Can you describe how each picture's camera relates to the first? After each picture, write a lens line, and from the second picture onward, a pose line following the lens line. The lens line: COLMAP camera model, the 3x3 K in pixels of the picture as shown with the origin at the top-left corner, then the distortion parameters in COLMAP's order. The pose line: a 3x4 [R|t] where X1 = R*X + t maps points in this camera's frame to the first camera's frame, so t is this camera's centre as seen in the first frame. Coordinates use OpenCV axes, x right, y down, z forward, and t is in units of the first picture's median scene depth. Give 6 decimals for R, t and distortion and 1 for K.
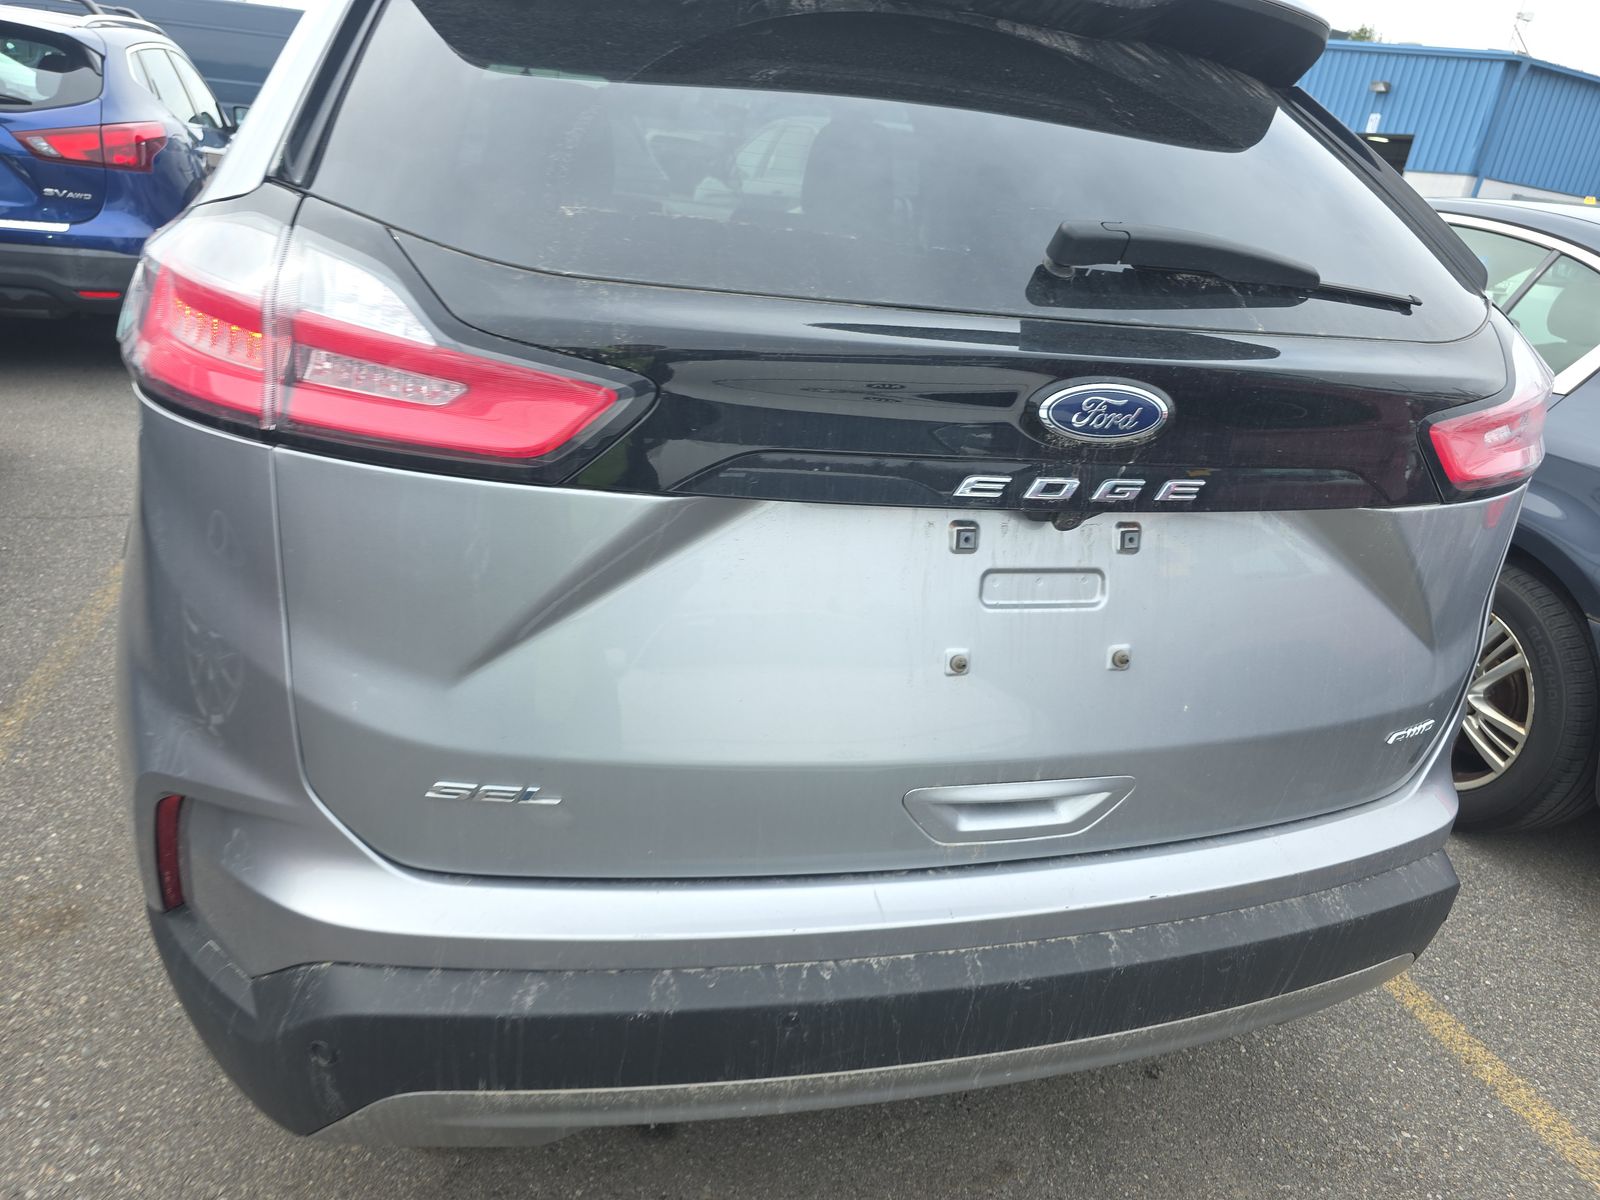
lens RADIAL K [[1066.3, 0, 801.5], [0, 1066.3, 592.1], [0, 0, 1]] dist [0.042194, -0.033120]
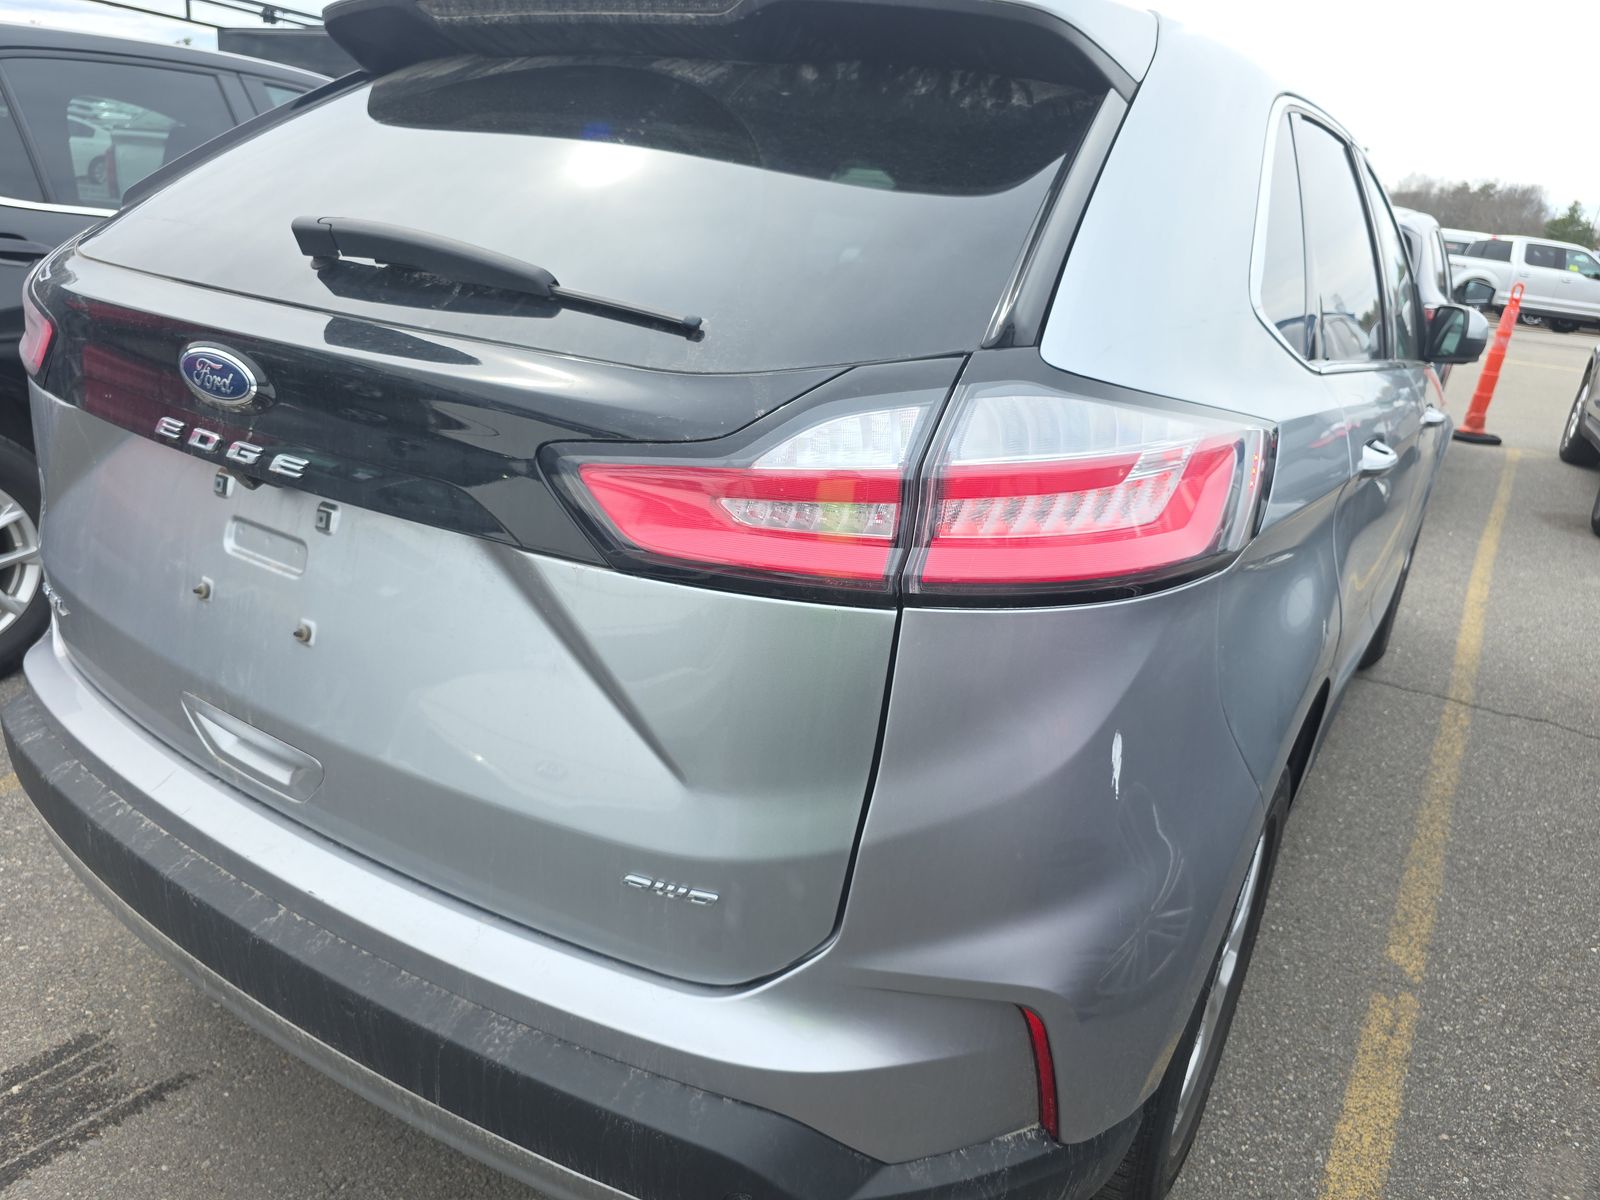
lens RADIAL K [[1066.6, 0, 800.0], [0, 1066.6, 600.0], [0, 0, 1]] dist [0.008476, -0.003703]
pose [[0.665216, 0.214858, -0.715069, 1.410282], [-0.296264, 0.955039, 0.011353, -0.126541], [0.685358, 0.204297, 0.698962, 0.637830]]
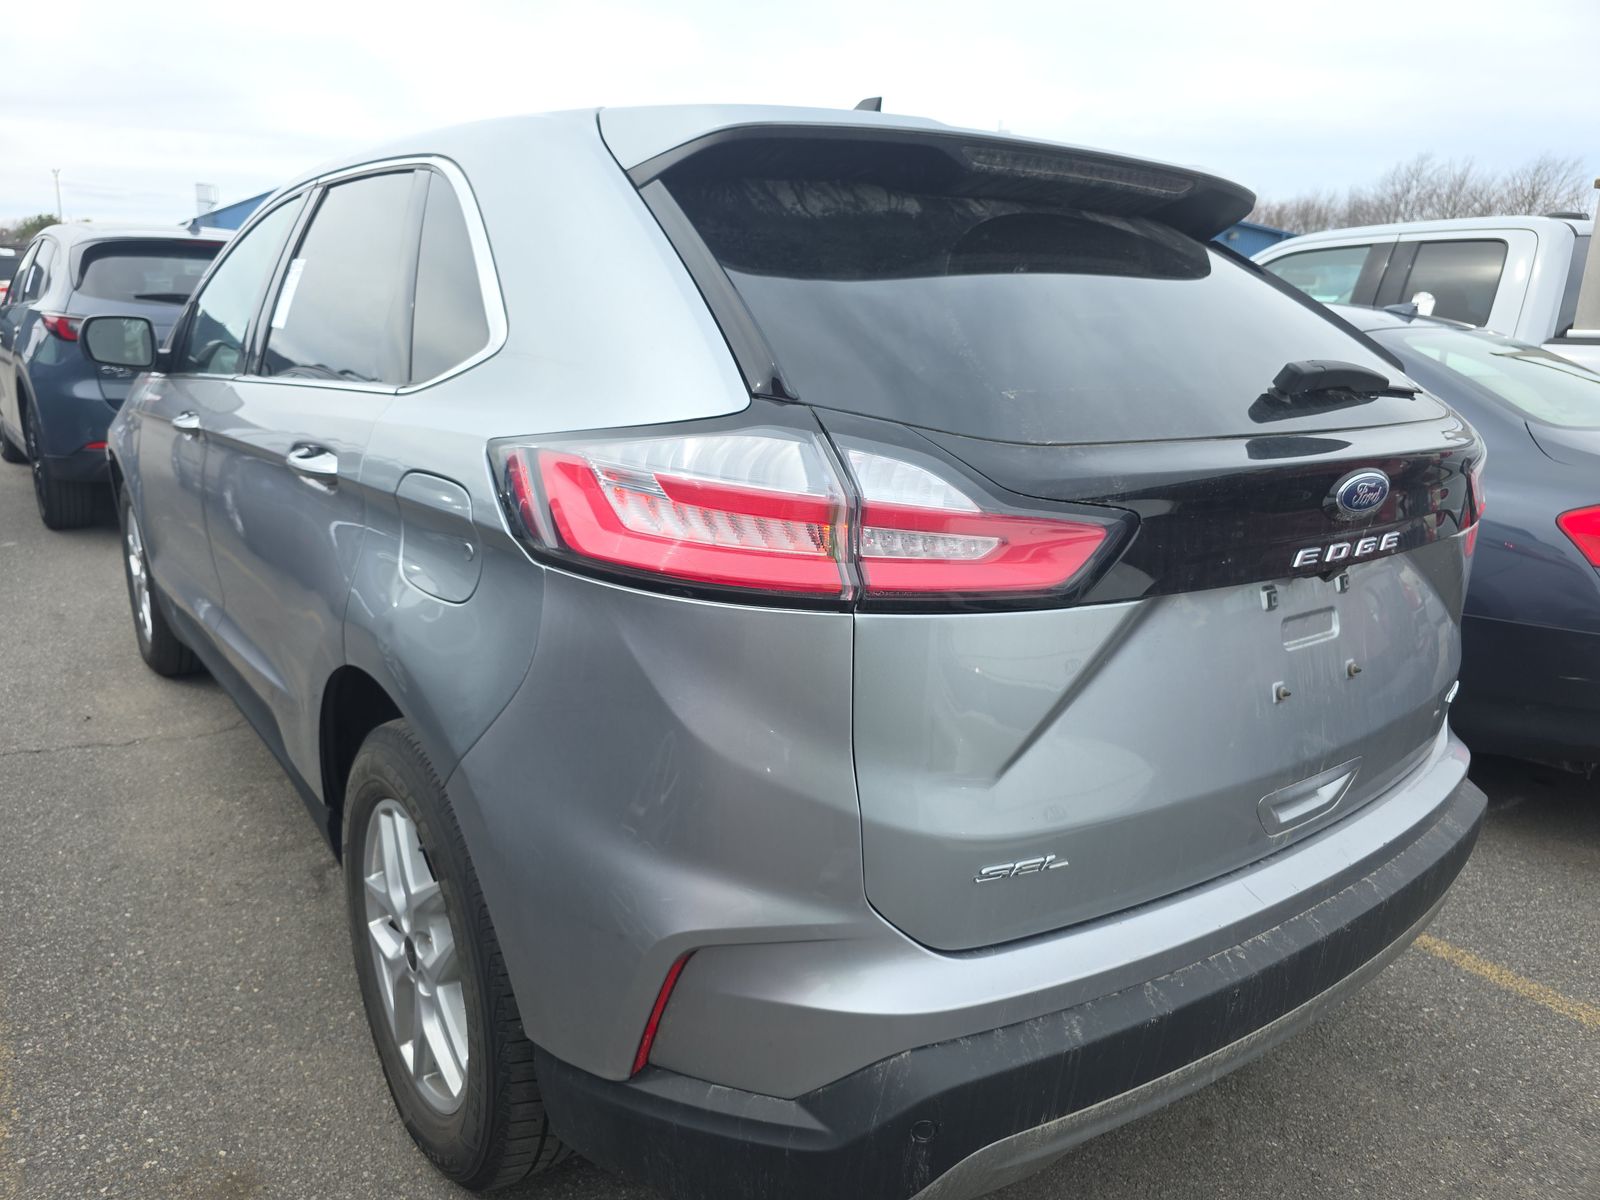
lens RADIAL K [[1066.6, 0, 800.0], [0, 1066.6, 600.0], [0, 0, 1]] dist [0.008476, -0.003703]
pose [[0.939217, -0.162347, 0.302515, -0.795800], [0.187622, 0.980630, -0.056247, -0.083189], [-0.287524, 0.109587, 0.951483, -0.099912]]
